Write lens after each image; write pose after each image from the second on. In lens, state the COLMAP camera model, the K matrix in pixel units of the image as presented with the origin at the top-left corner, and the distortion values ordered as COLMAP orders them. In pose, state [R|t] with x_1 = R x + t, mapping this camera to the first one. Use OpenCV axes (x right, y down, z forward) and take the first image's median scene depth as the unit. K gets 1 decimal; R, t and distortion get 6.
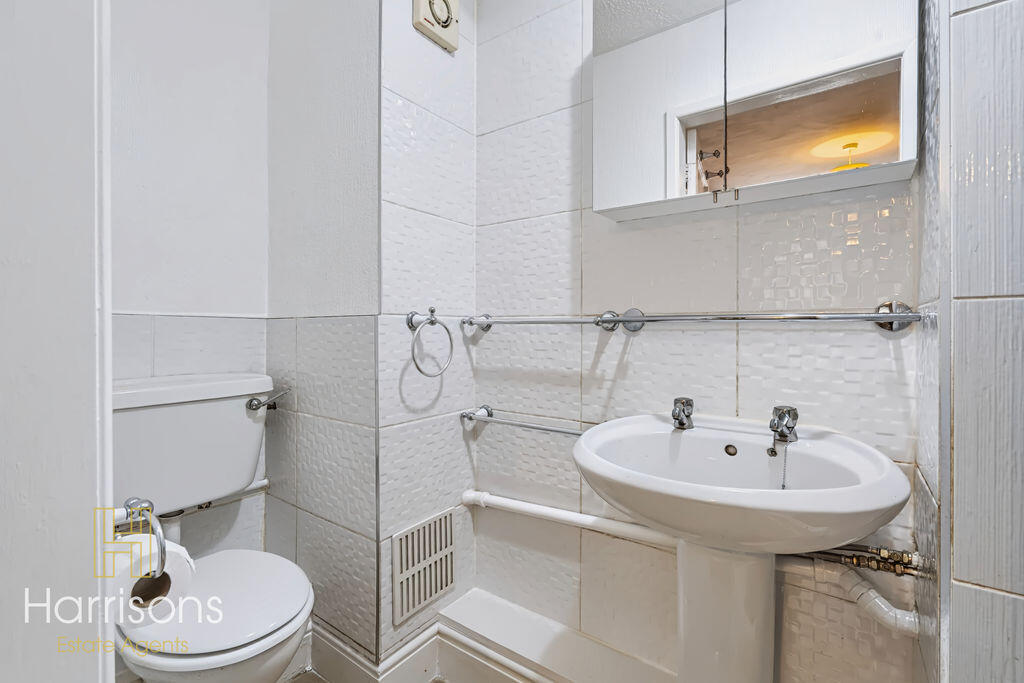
lens RADIAL K [[465.3, 0, 508.1], [0, 465.3, 338.6], [0, 0, 1]] dist [0.003296, 0.000472]
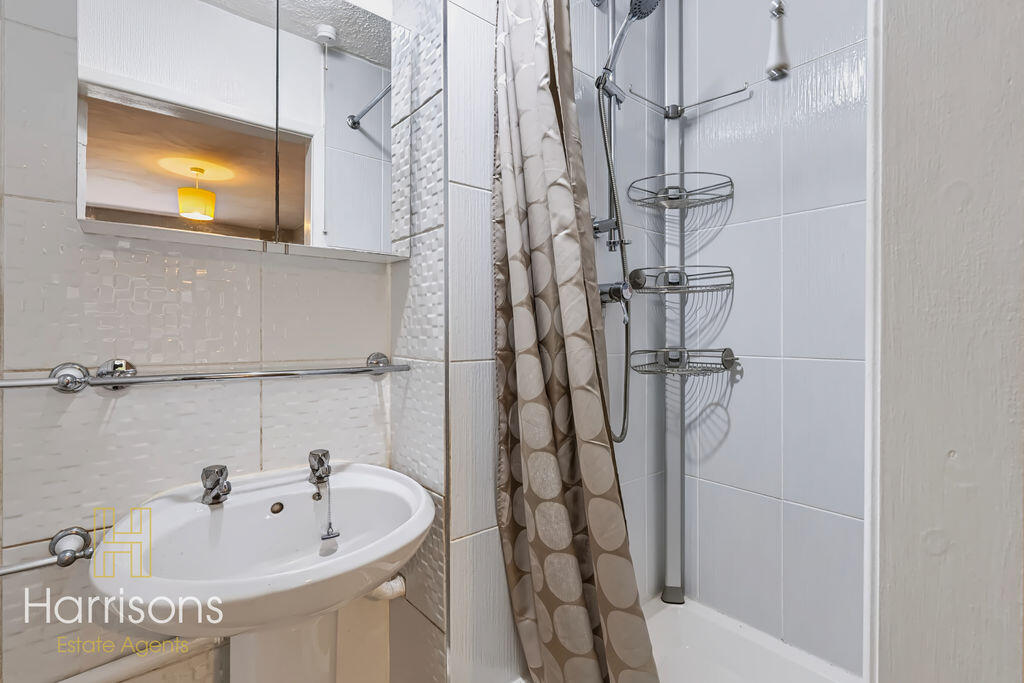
lens RADIAL K [[465.3, 0, 506.4], [0, 465.3, 335.6], [0, 0, 1]] dist [0.003296, 0.000472]
pose [[0.245106, -0.000373, 0.969496, -0.316886], [0.013139, 0.999909, -0.002937, -0.101764], [-0.969407, 0.013458, 0.245089, 0.268888]]
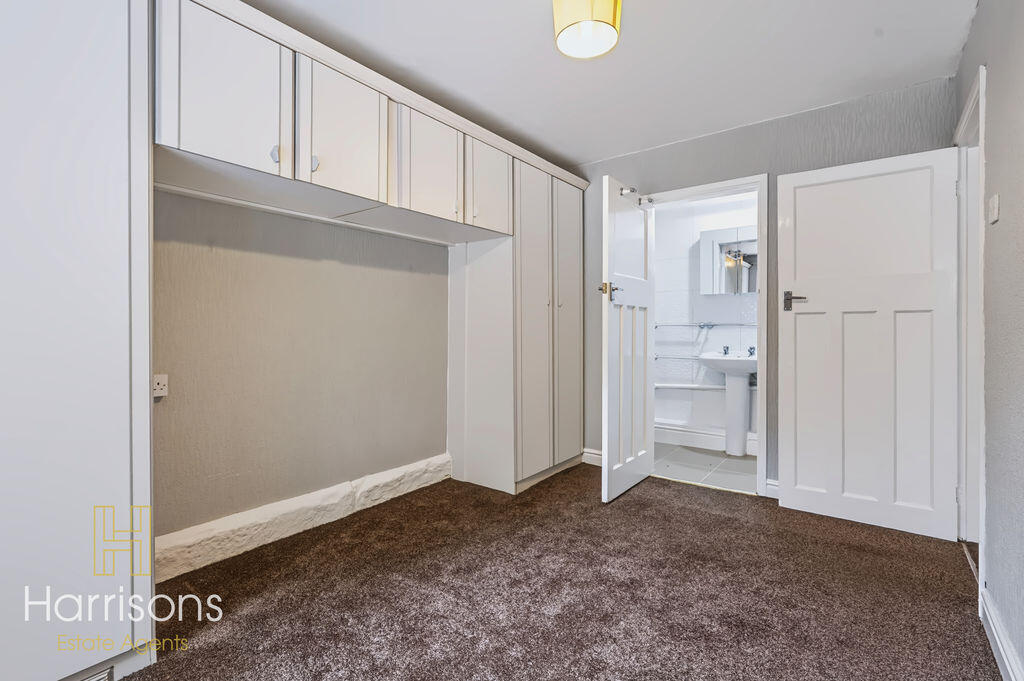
lens RADIAL K [[465.3, 0, 514.9], [0, 465.3, 338.4], [0, 0, 1]] dist [0.003296, 0.000472]
pose [[0.999972, 0.006859, -0.002842, -1.278237], [-0.006871, 0.999968, -0.004084, 0.090286], [0.002814, 0.004104, 0.999988, -2.680015]]
